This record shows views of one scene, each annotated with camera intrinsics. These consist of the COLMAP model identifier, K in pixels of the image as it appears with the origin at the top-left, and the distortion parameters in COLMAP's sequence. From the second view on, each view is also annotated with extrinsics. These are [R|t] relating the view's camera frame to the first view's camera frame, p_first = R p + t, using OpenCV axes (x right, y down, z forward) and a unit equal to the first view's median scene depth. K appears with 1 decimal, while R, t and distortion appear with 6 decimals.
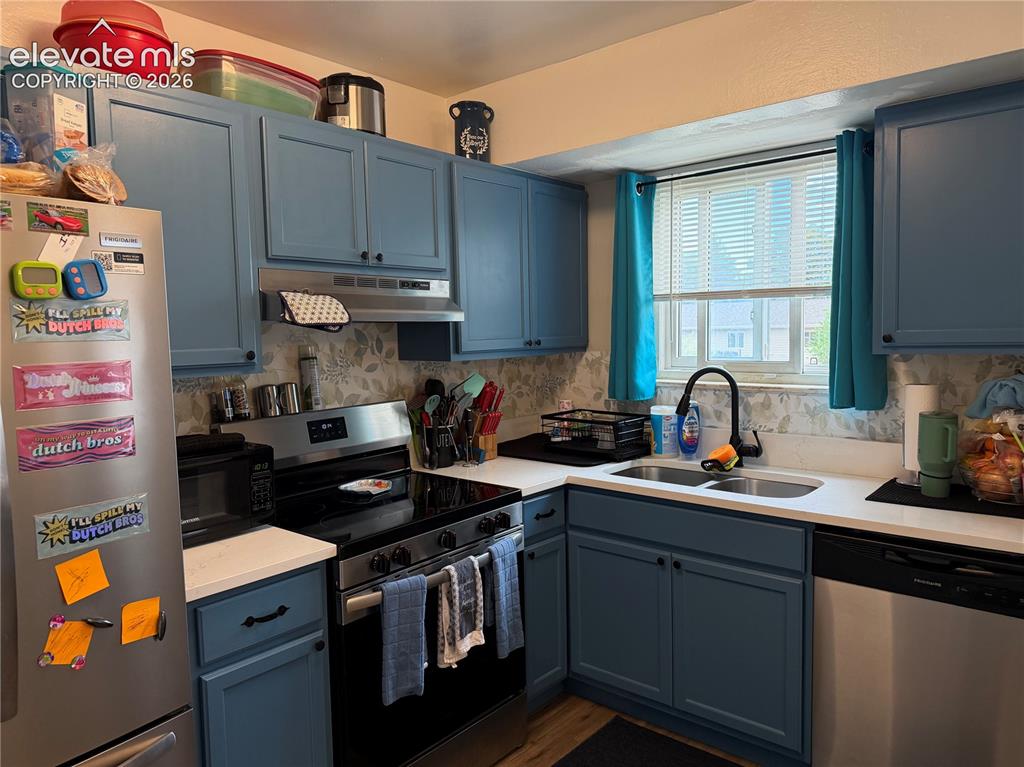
lens RADIAL K [[718.0, 0, 513.3], [0, 718.0, 380.0], [0, 0, 1]] dist [0.071867, -0.093841]
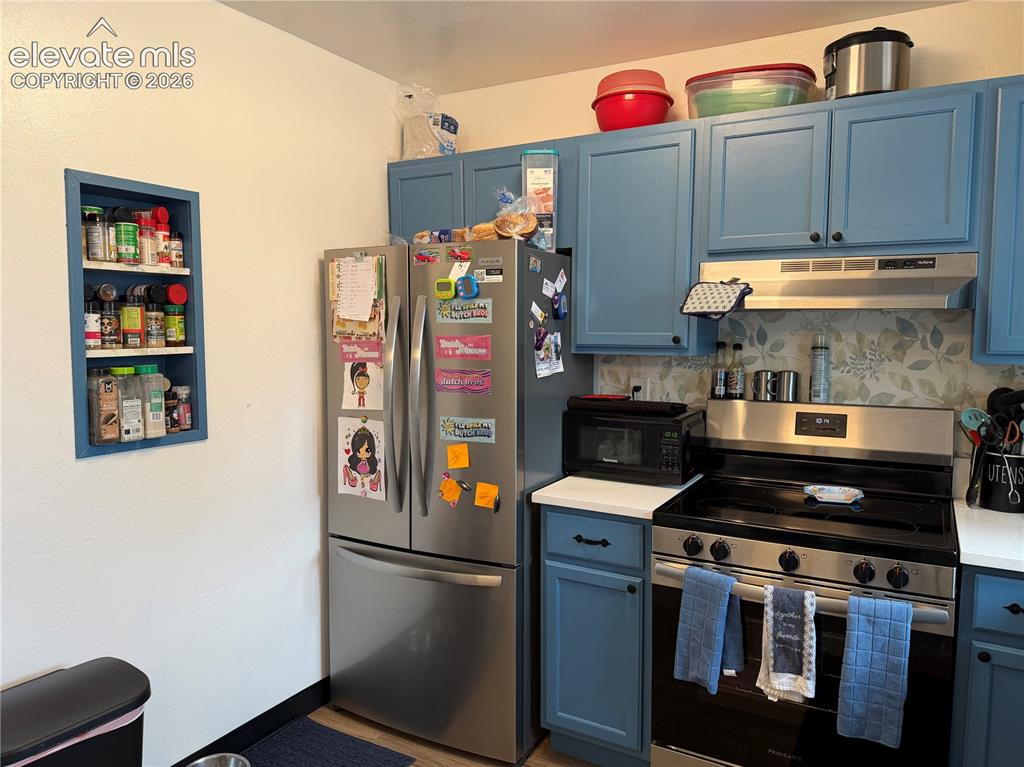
lens RADIAL K [[718.0, 0, 506.5], [0, 718.0, 384.0], [0, 0, 1]] dist [0.071867, -0.093841]
pose [[0.165533, 0.101518, -0.980965, 0.608123], [-0.077138, 0.992973, 0.089744, -0.037553], [0.983183, 0.060814, 0.172201, 0.436993]]
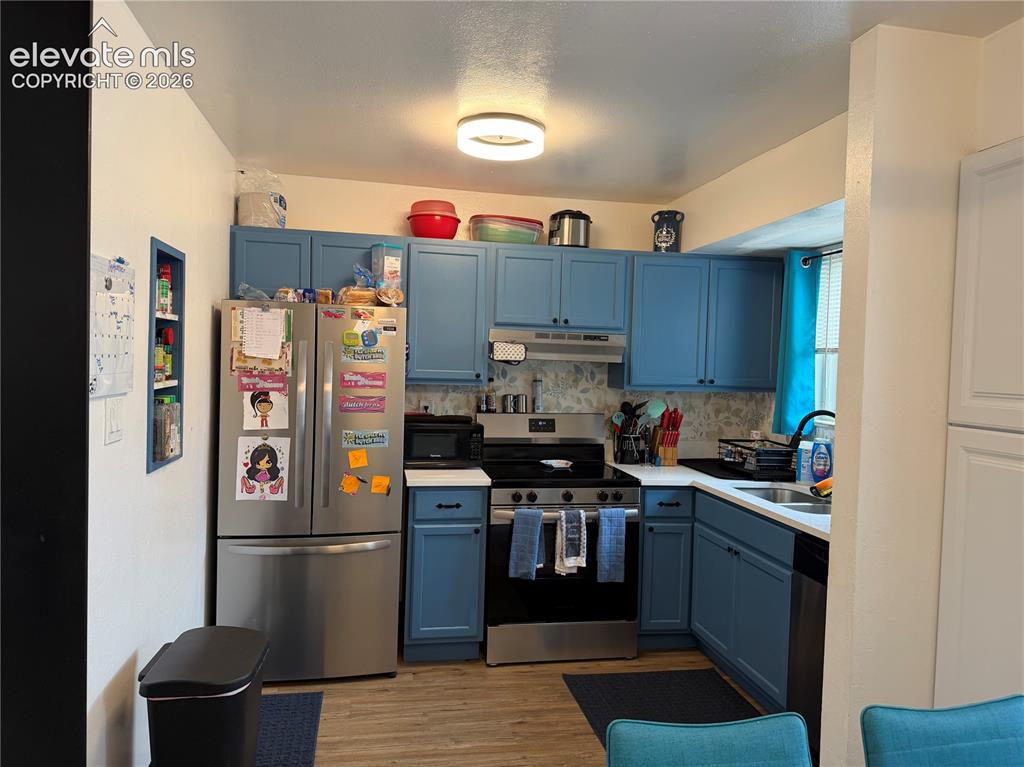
lens RADIAL K [[718.0, 0, 505.8], [0, 718.0, 374.4], [0, 0, 1]] dist [0.071867, -0.093841]
pose [[0.767178, 0.057095, -0.638888, 0.717764], [-0.092347, 0.995485, -0.021928, -0.002425], [0.634751, 0.075822, 0.768987, -0.309766]]
